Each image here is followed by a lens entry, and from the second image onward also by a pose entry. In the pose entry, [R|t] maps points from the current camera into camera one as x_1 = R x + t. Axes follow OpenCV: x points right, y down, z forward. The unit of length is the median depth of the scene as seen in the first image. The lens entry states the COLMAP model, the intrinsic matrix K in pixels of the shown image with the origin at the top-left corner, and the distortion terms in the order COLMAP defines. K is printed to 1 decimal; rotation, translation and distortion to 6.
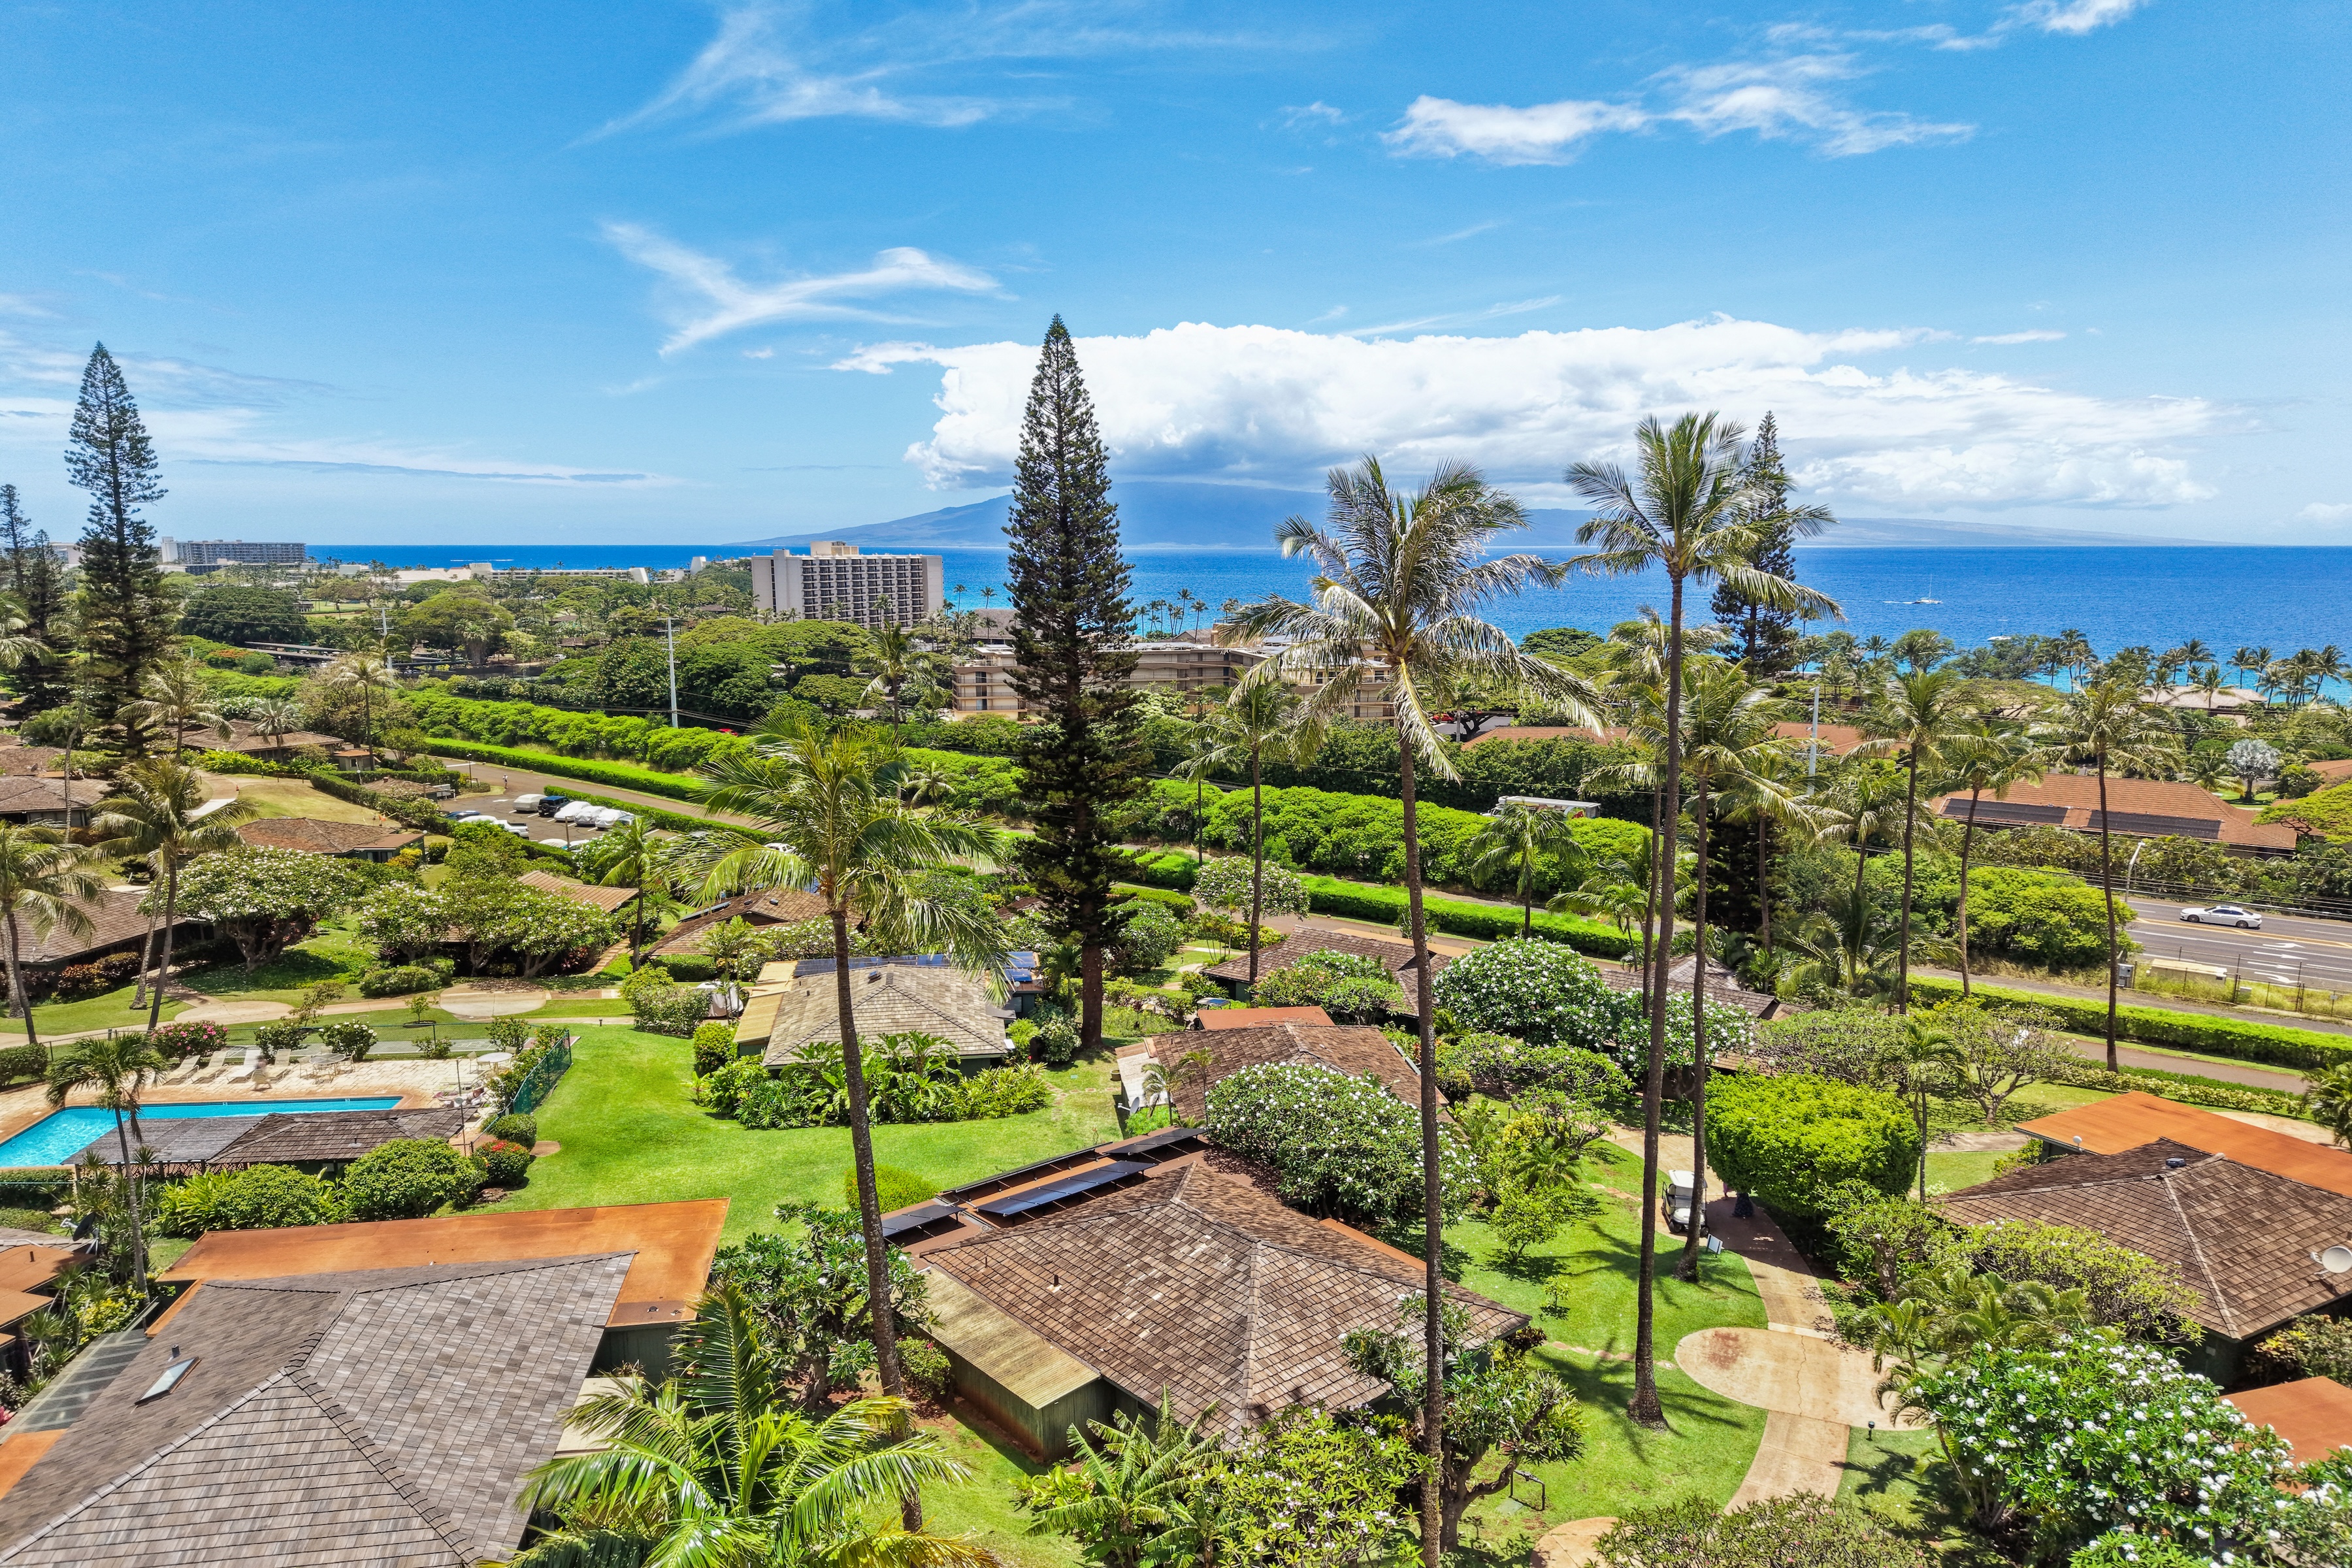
lens RADIAL K [[1580.8, 0, 1155.3], [0, 1580.8, 786.2], [0, 0, 1]] dist [0.036943, -0.044619]
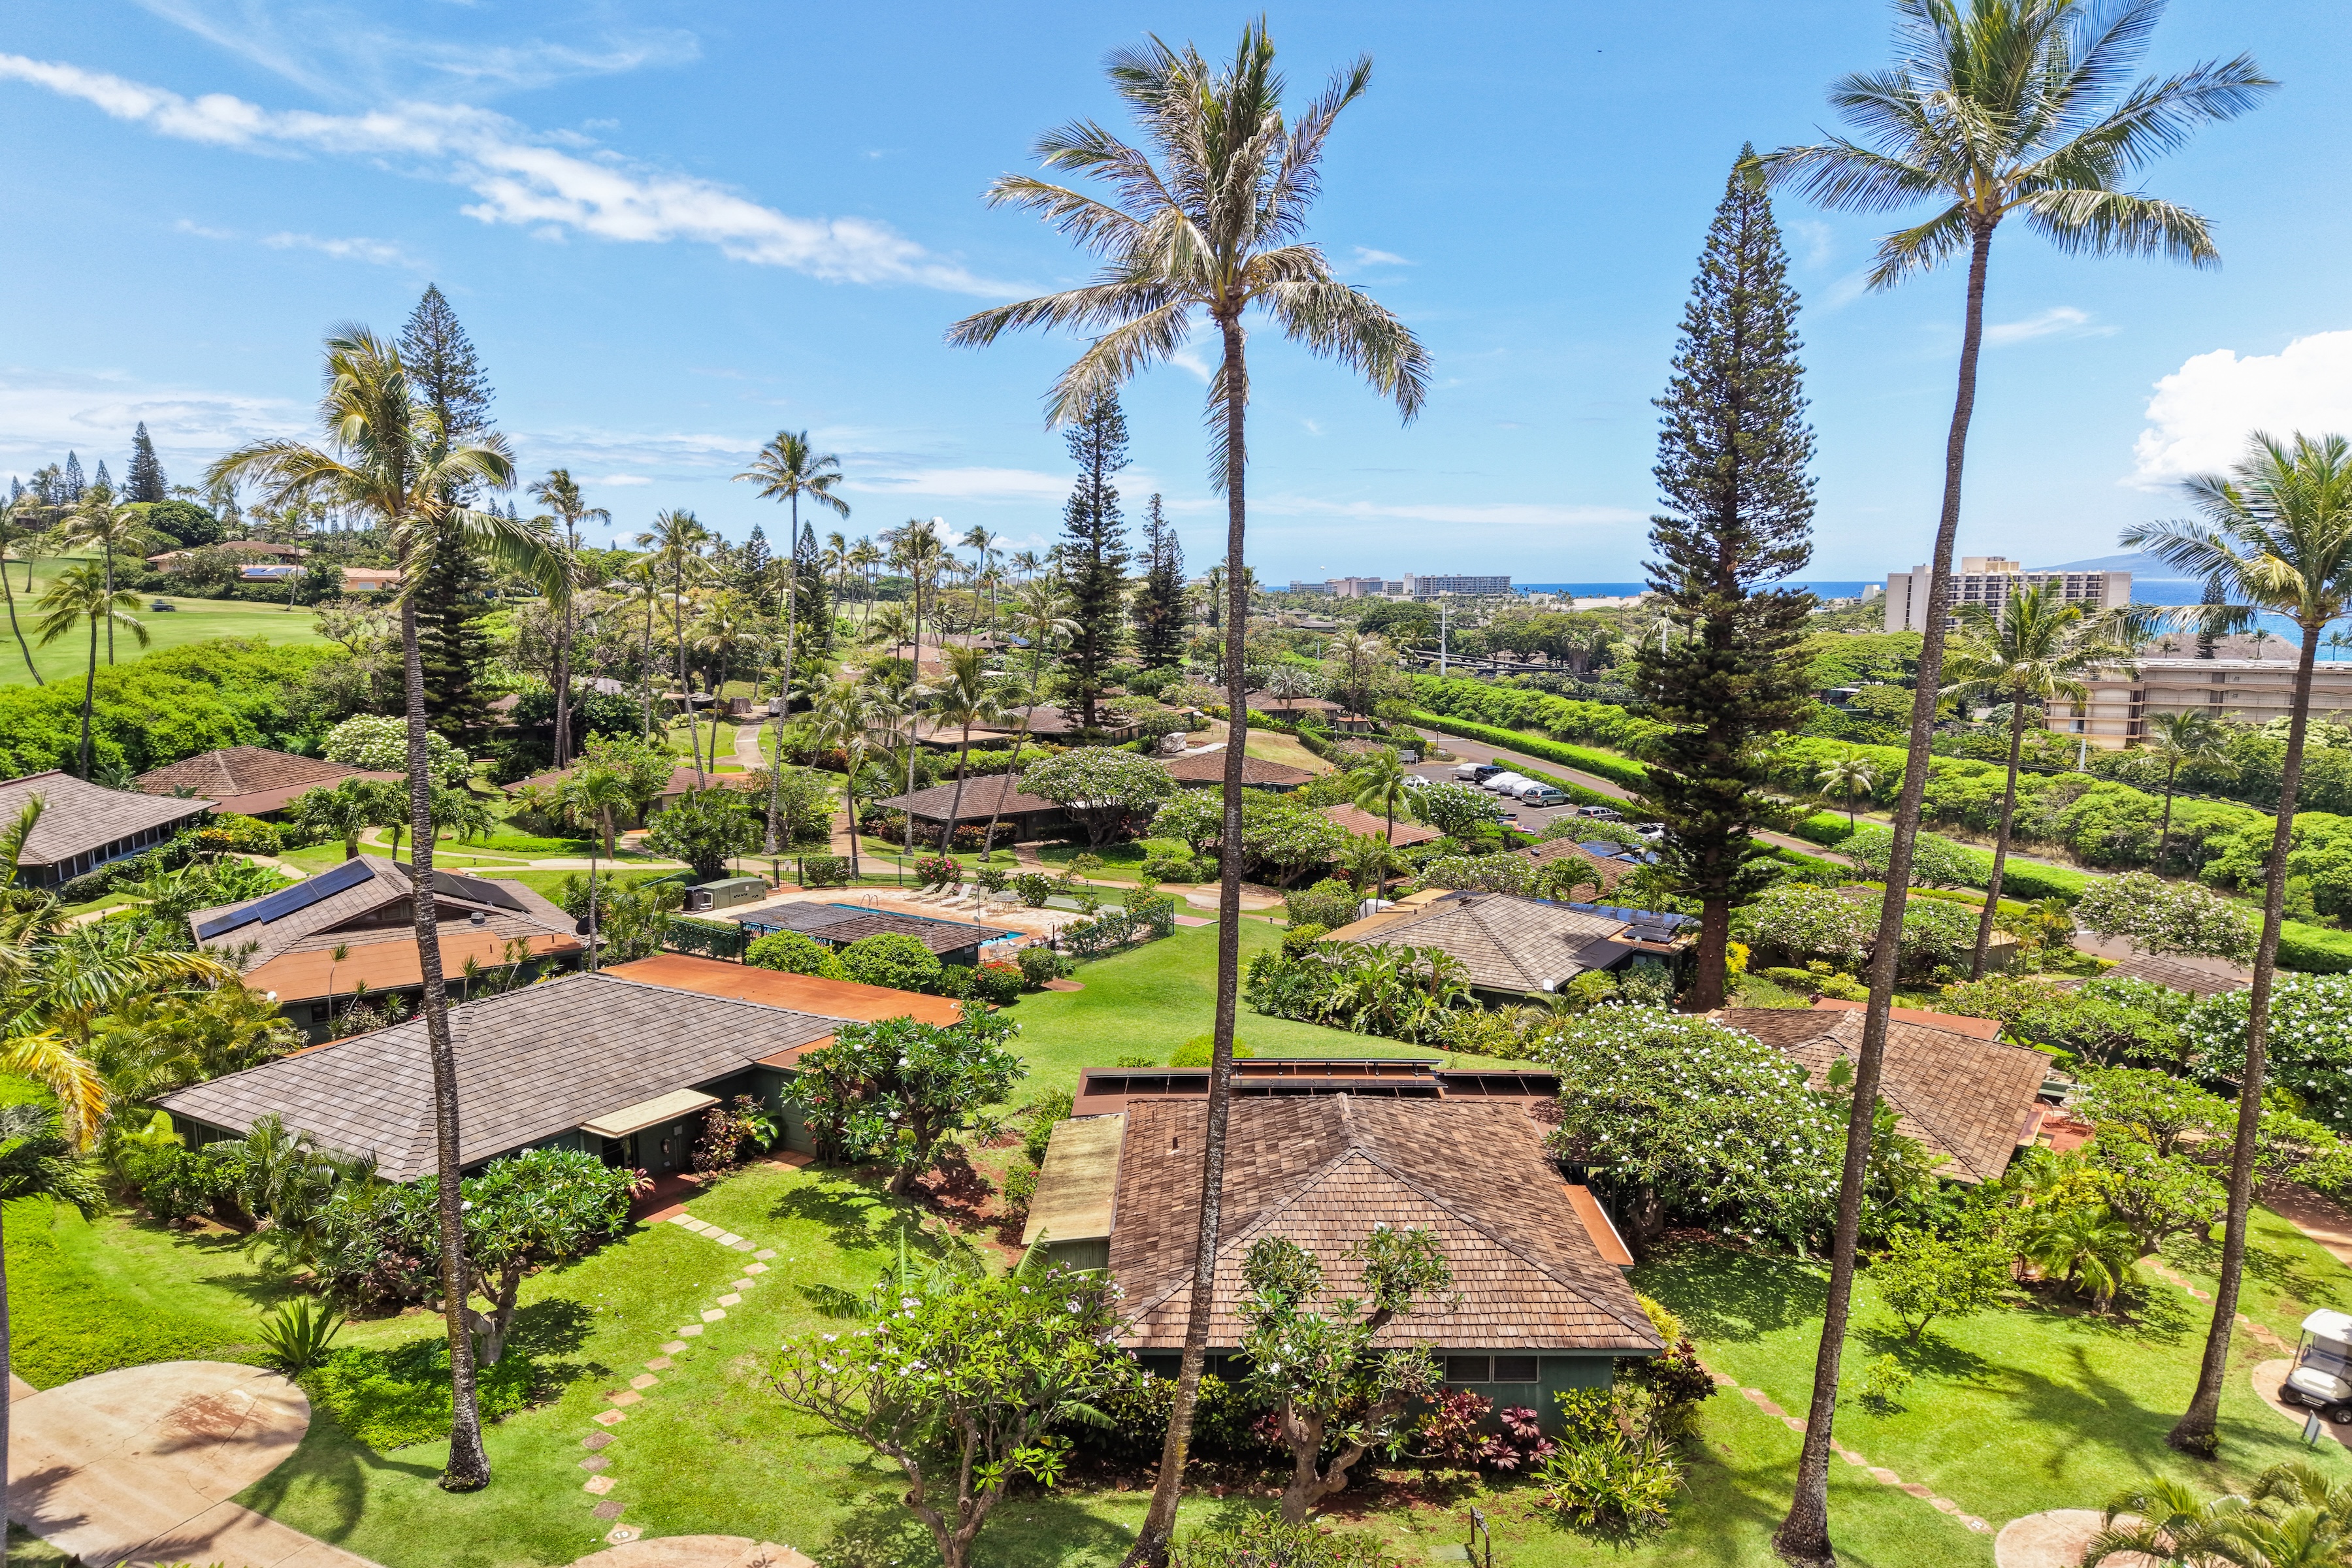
lens RADIAL K [[1580.8, 0, 1155.3], [0, 1580.8, 786.2], [0, 0, 1]] dist [0.036943, -0.044619]
pose [[0.750598, 0.082605, -0.655576, 0.130172], [-0.098460, 0.995061, 0.012650, 0.027581], [0.653383, 0.055053, 0.755023, 0.083723]]
